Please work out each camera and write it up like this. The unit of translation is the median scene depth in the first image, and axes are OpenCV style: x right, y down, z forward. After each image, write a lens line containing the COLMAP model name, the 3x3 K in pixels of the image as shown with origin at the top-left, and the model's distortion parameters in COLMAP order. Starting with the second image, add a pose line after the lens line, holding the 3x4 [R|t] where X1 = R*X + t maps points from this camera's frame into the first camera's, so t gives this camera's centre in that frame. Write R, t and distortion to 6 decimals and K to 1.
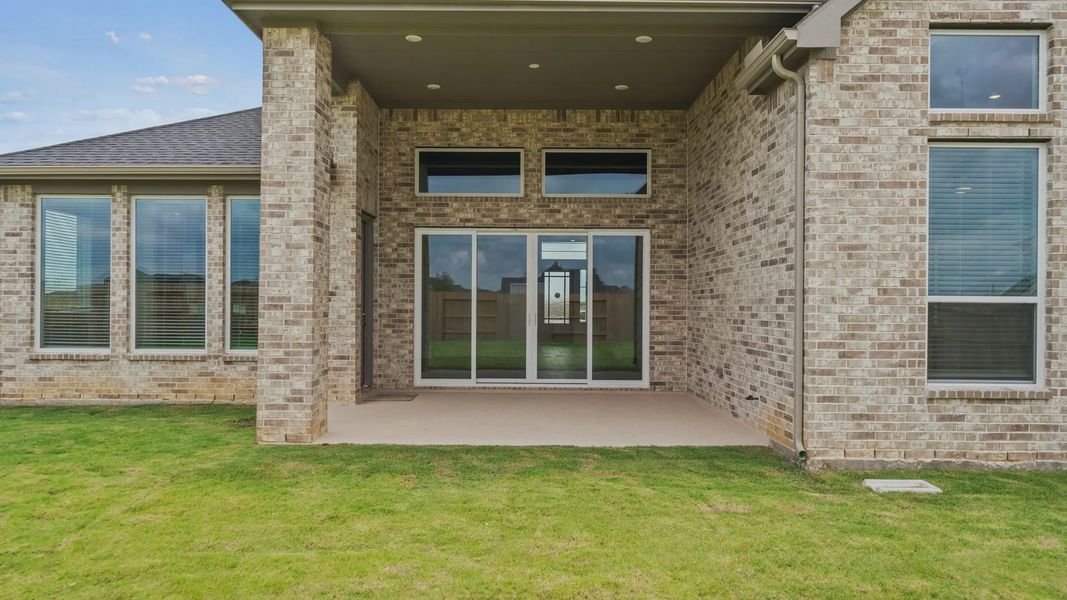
lens RADIAL K [[723.9, 0, 533.5], [0, 723.9, 300.0], [0, 0, 1]] dist [0.003141, -0.000593]
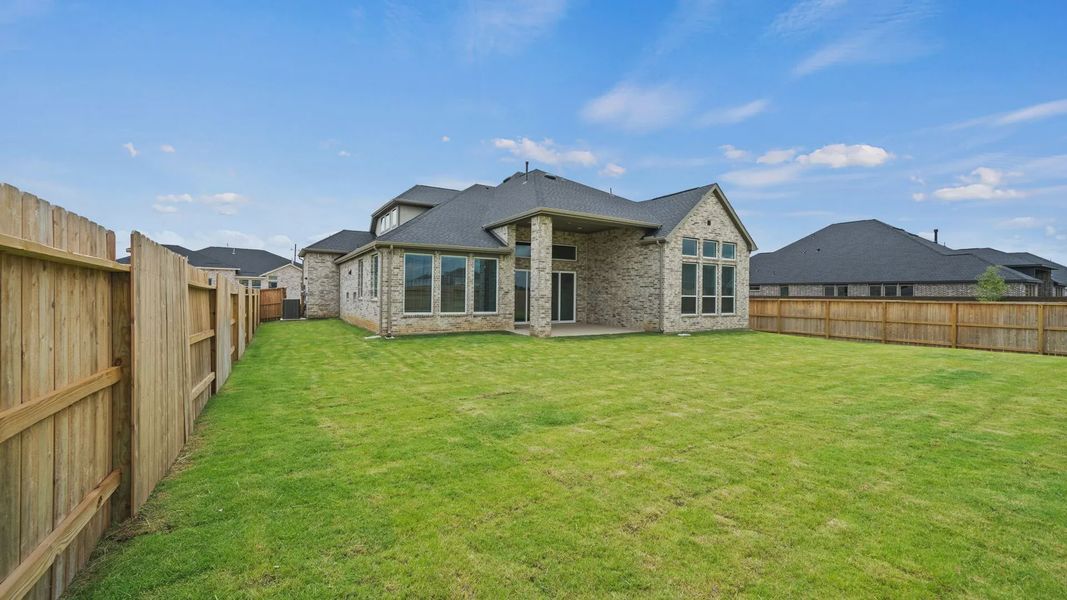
lens RADIAL K [[451.1, 0, 525.7], [0, 451.1, 295.8], [0, 0, 1]] dist [0.000625, -0.000021]
pose [[0.843639, 0.001234, 0.536910, -1.573011], [-0.011885, 0.999795, 0.016378, -0.033428], [-0.536780, -0.020198, 0.843481, -0.766245]]
